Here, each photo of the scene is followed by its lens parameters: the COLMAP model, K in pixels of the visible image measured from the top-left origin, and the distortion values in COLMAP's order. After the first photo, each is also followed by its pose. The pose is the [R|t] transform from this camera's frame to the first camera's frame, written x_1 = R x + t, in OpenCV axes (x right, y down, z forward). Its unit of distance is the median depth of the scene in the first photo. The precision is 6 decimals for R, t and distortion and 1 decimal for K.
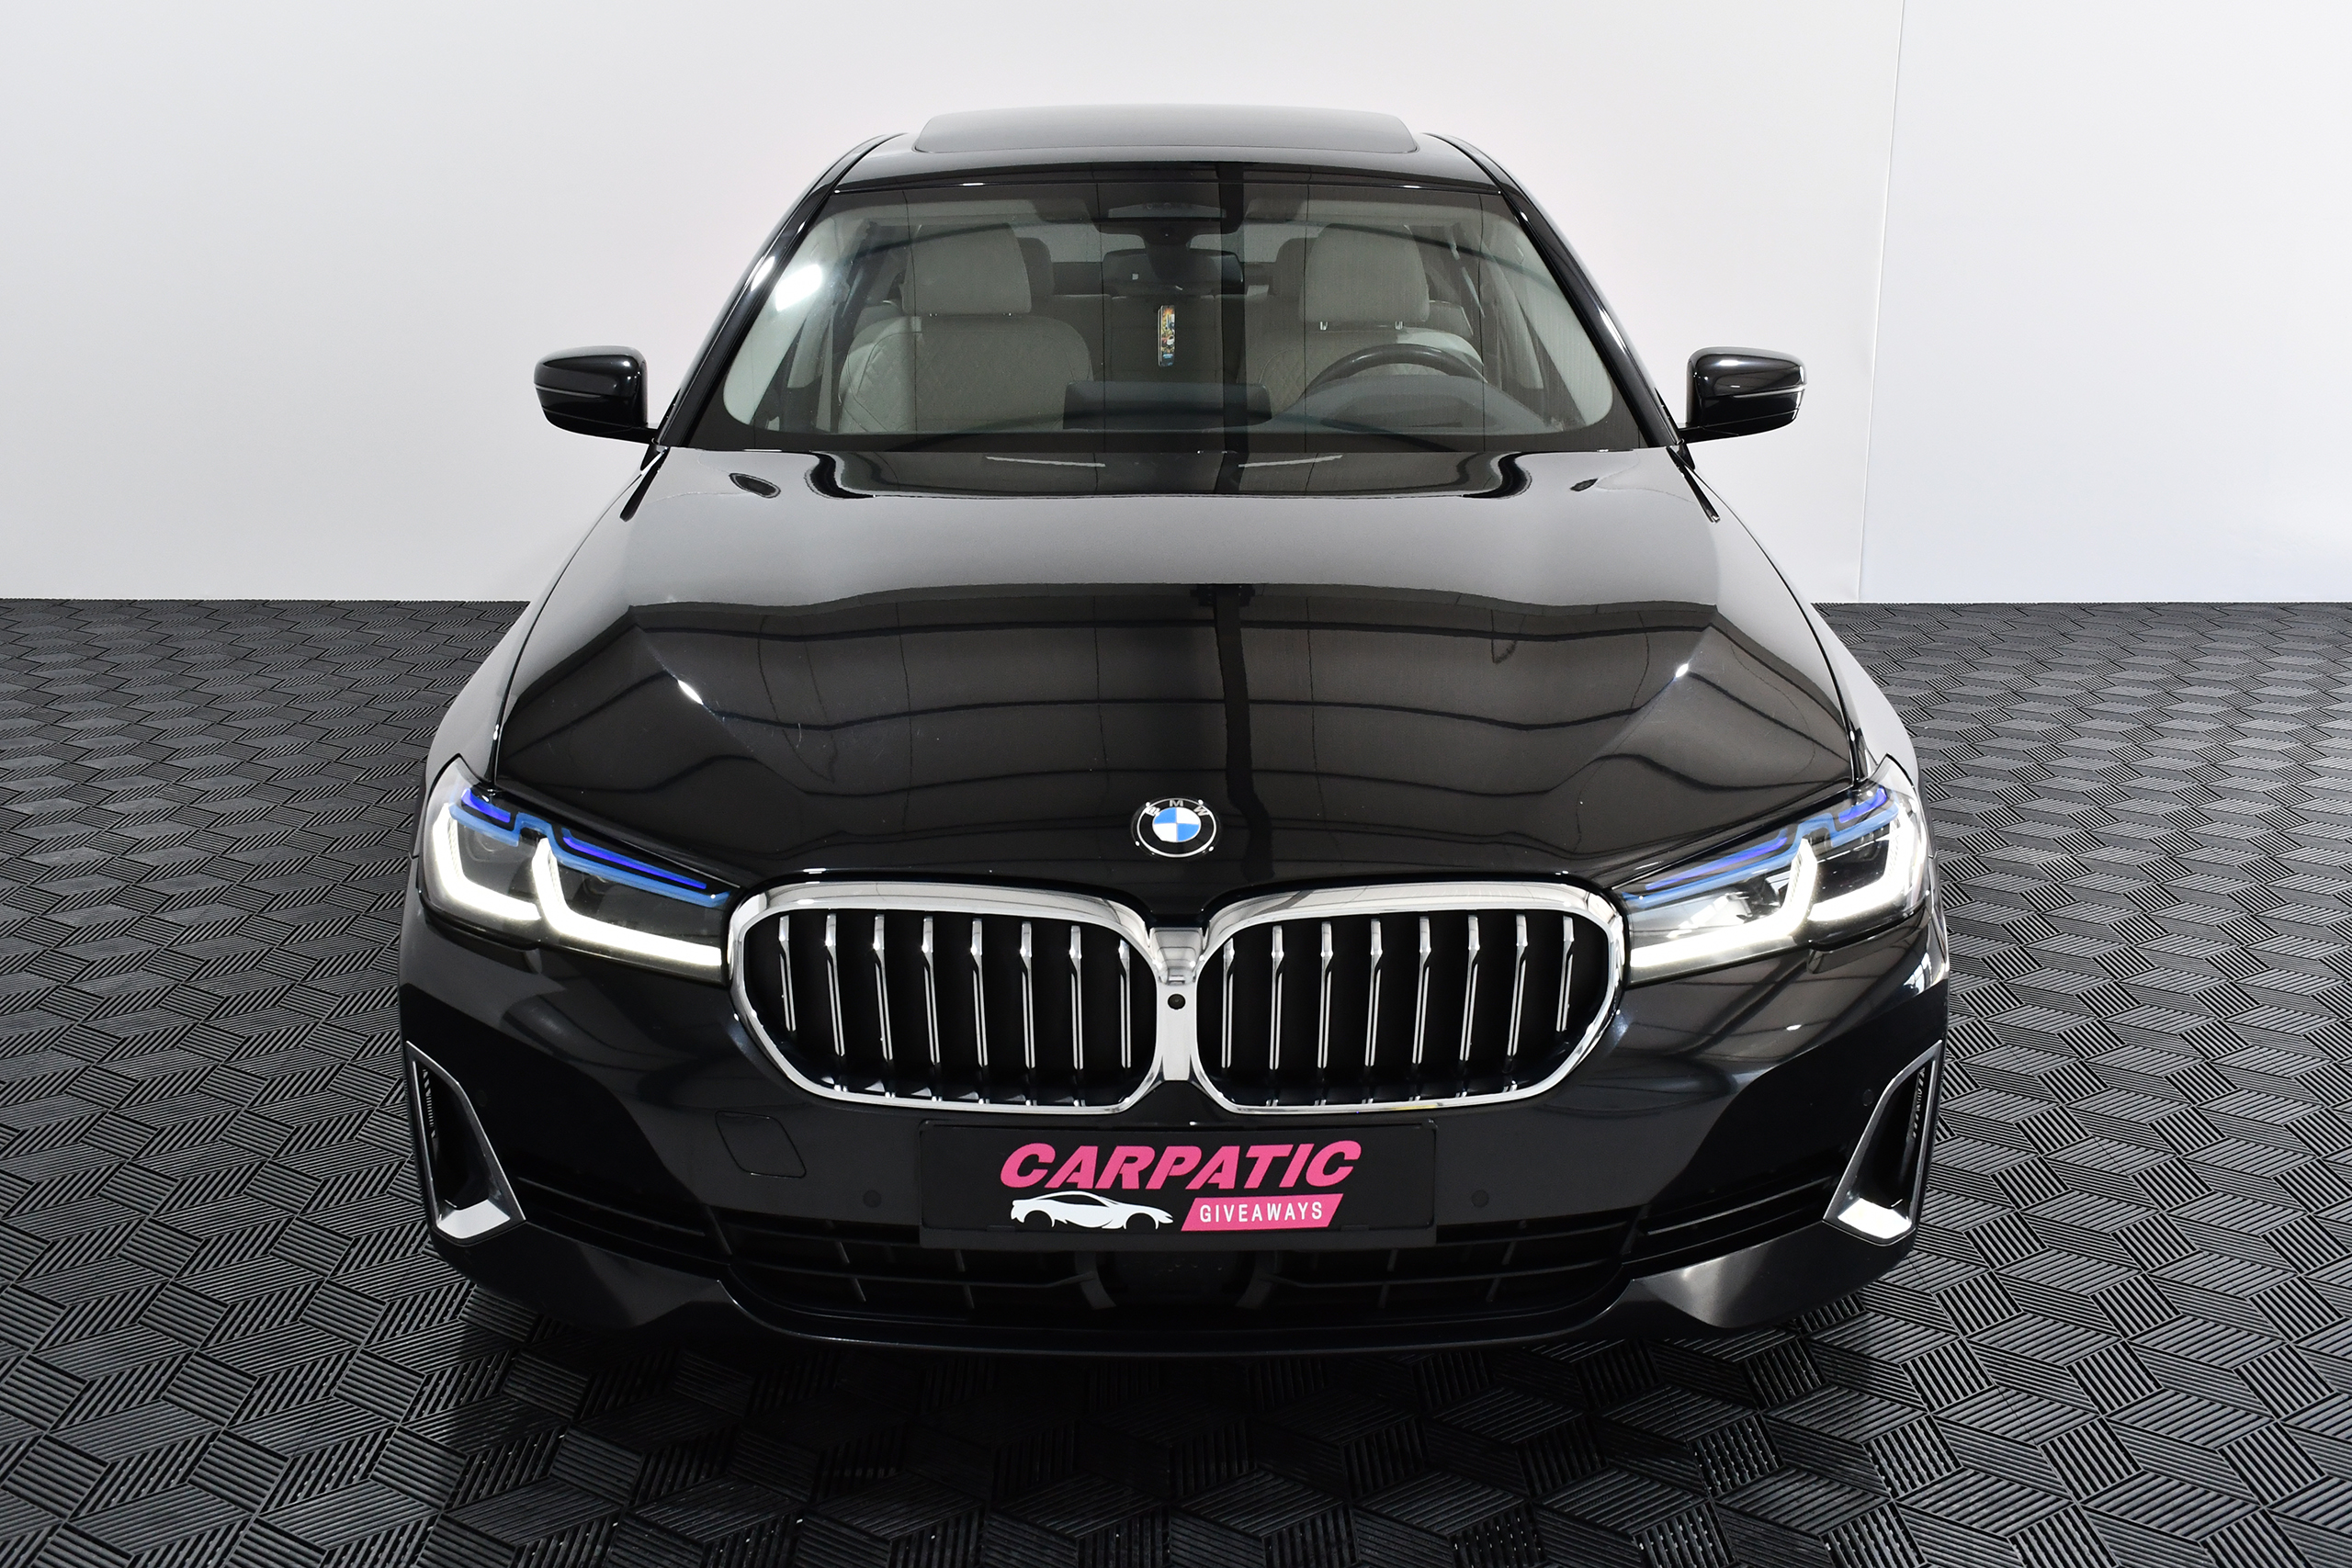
lens RADIAL K [[2637.2, 0, 1173.3], [0, 2637.2, 807.4], [0, 0, 1]] dist [0.046703, 0.000000]
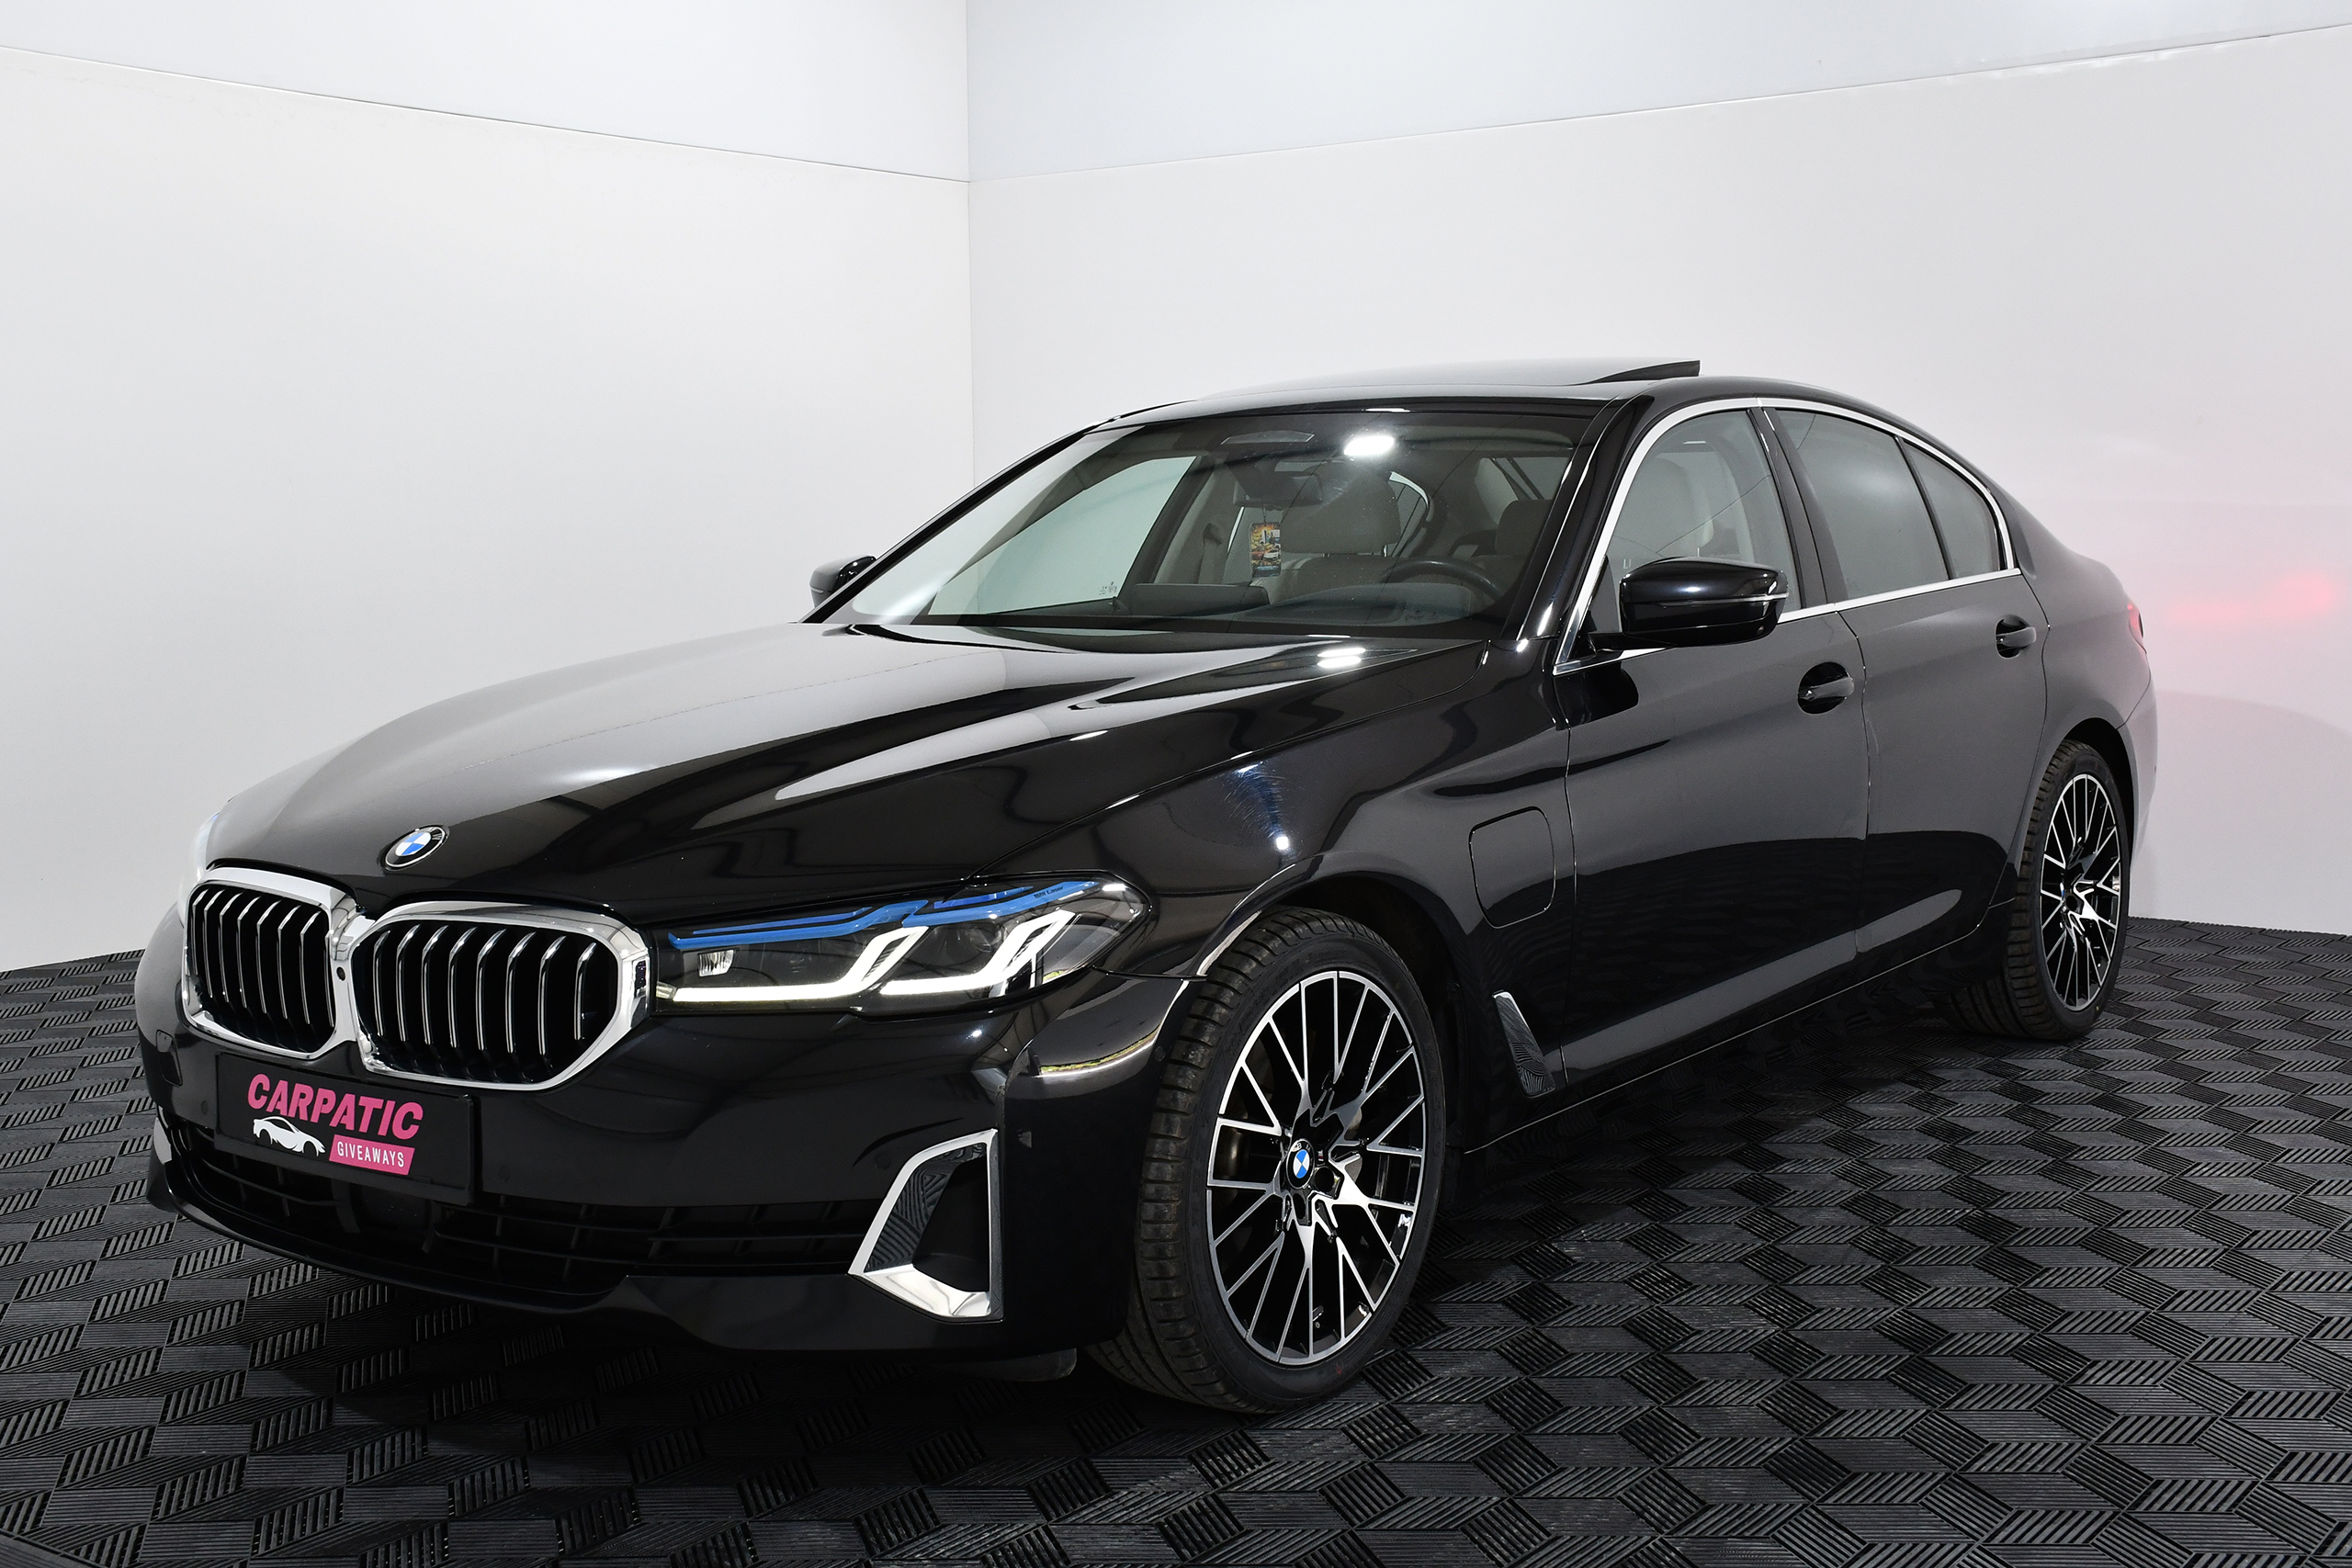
lens RADIAL K [[2637.2, 0, 1166.0], [0, 2637.2, 782.6], [0, 0, 1]] dist [0.046703, 0.000000]
pose [[0.790537, 0.051873, -0.610214, 1.073019], [-0.142544, 0.984625, -0.100966, 0.054829], [0.595595, 0.166799, 0.785777, 0.222017]]
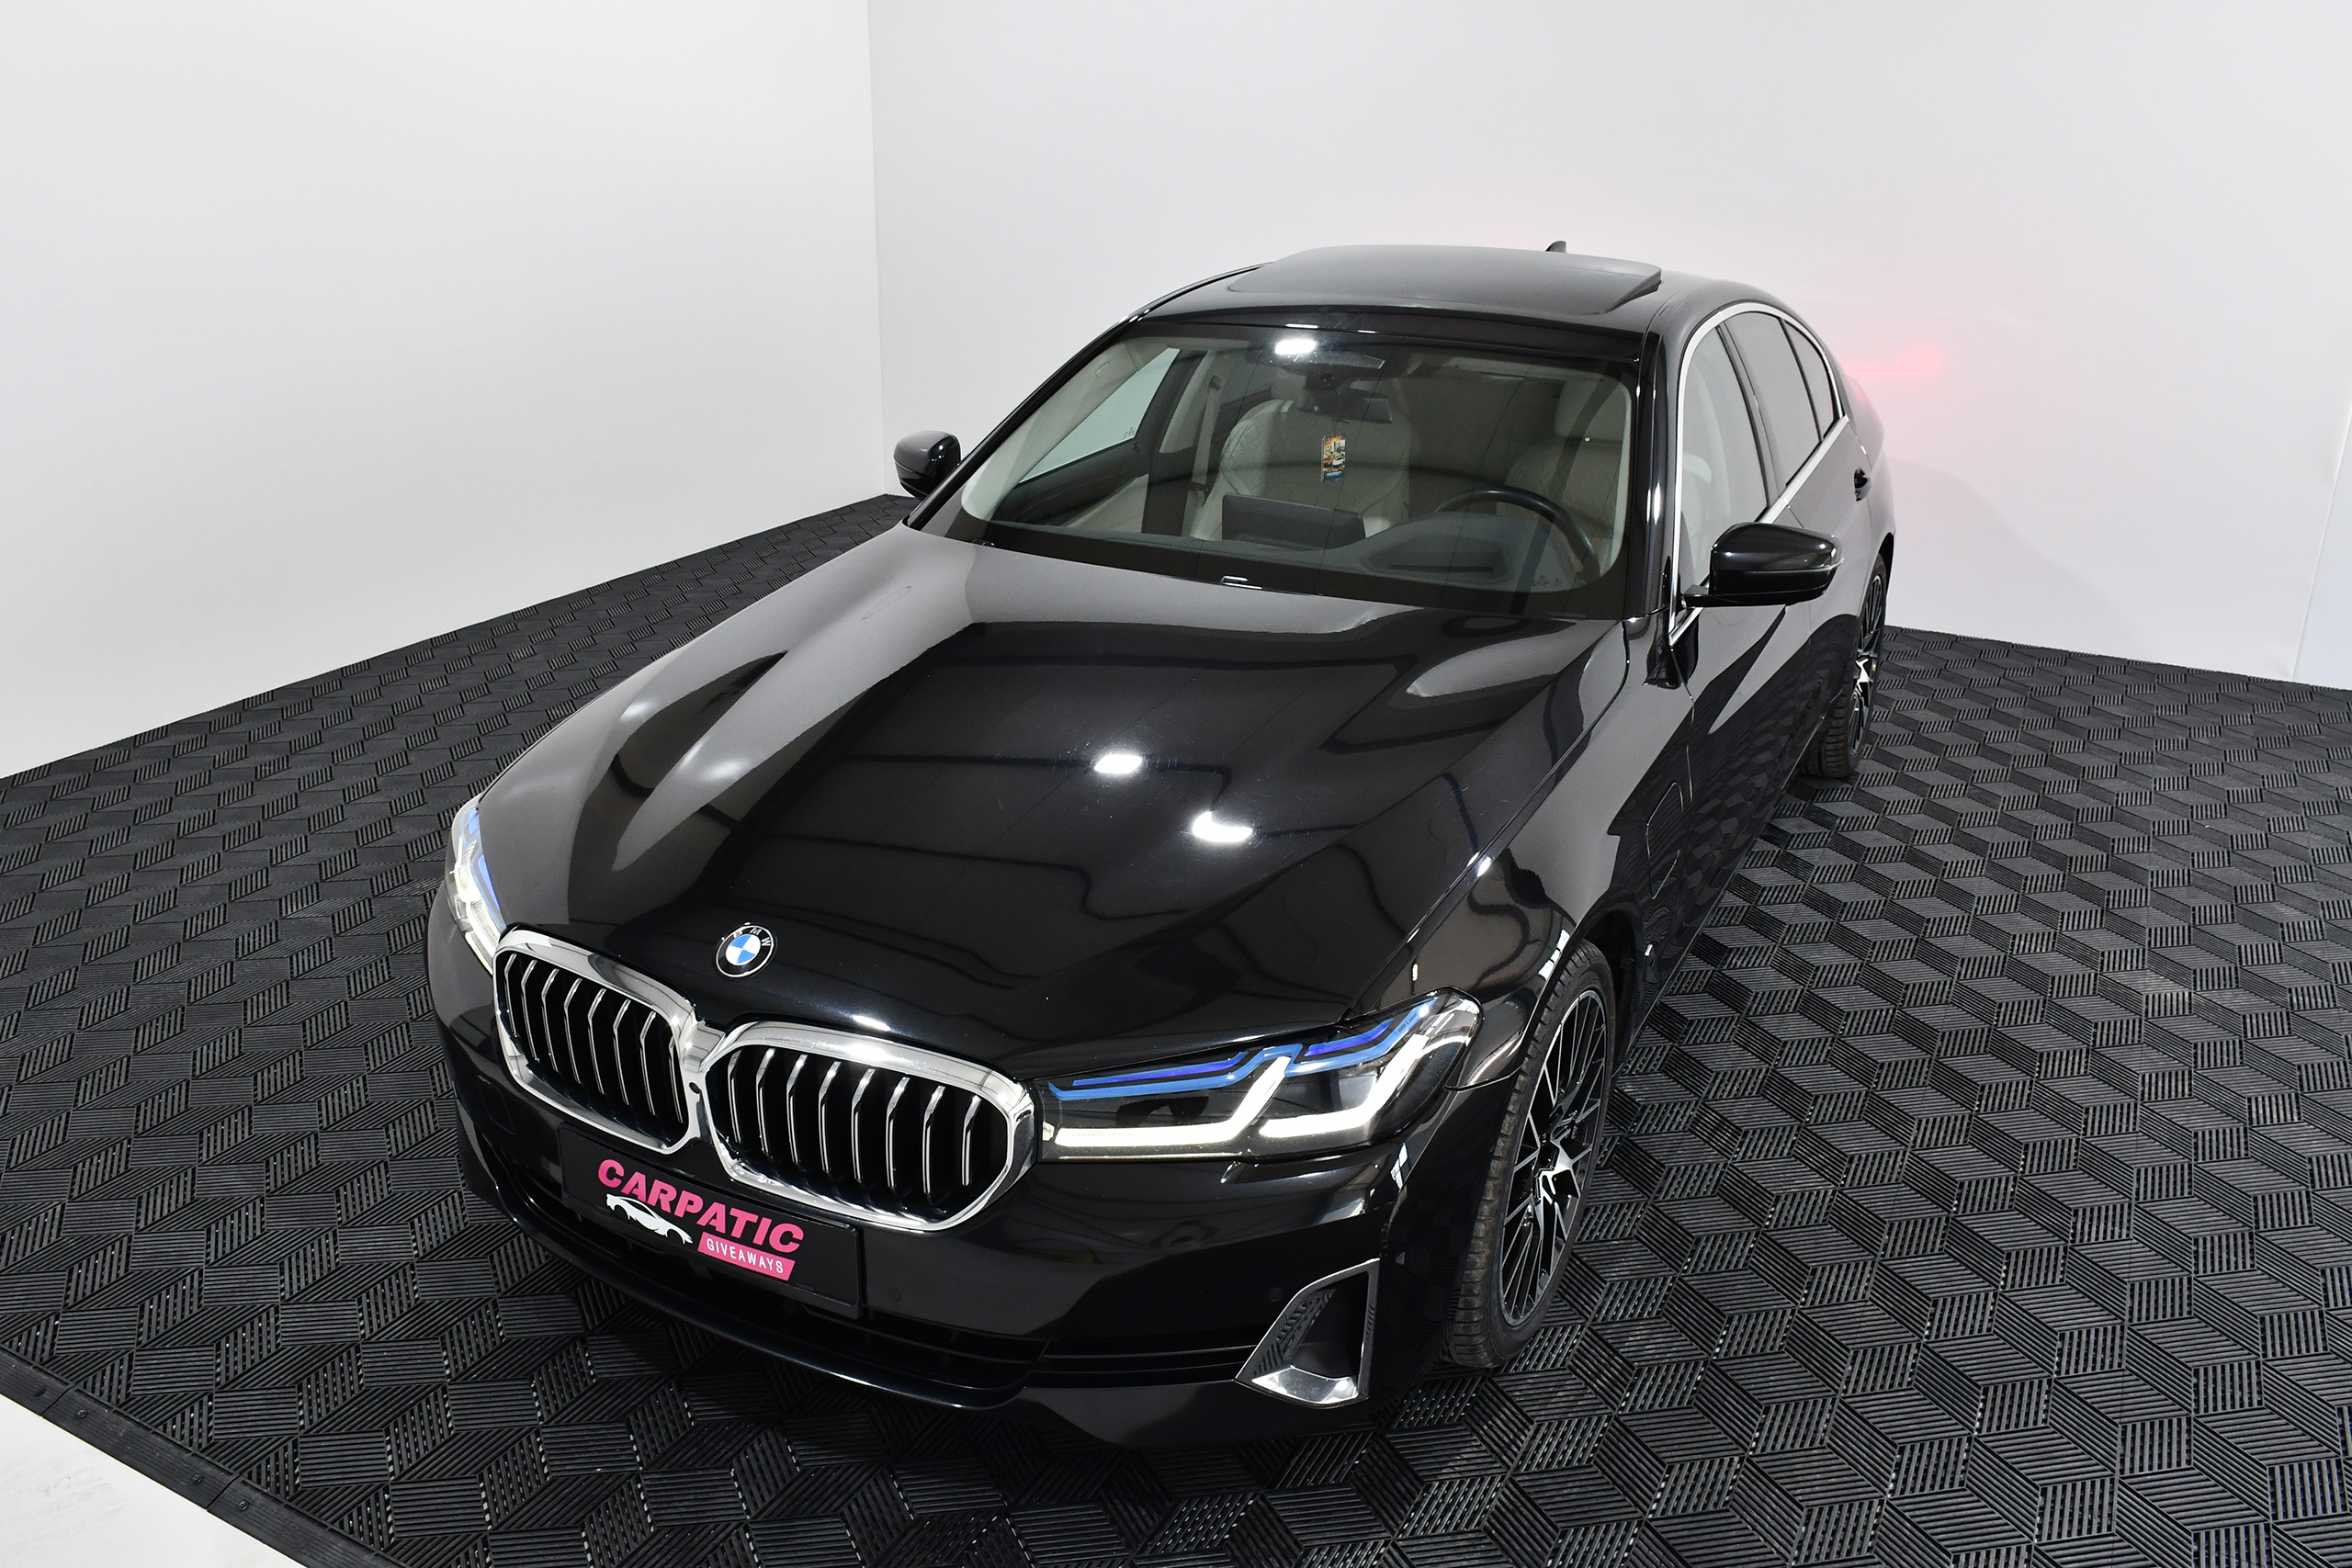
lens RADIAL K [[1851.4, 0, 1153.9], [0, 1851.4, 794.6], [0, 0, 1]] dist [-0.124039, 0.012196]
pose [[0.873190, 0.173552, -0.455433, 0.581496], [-0.124968, 0.982937, 0.134970, -0.217554], [0.471087, -0.060940, 0.879979, 0.317113]]
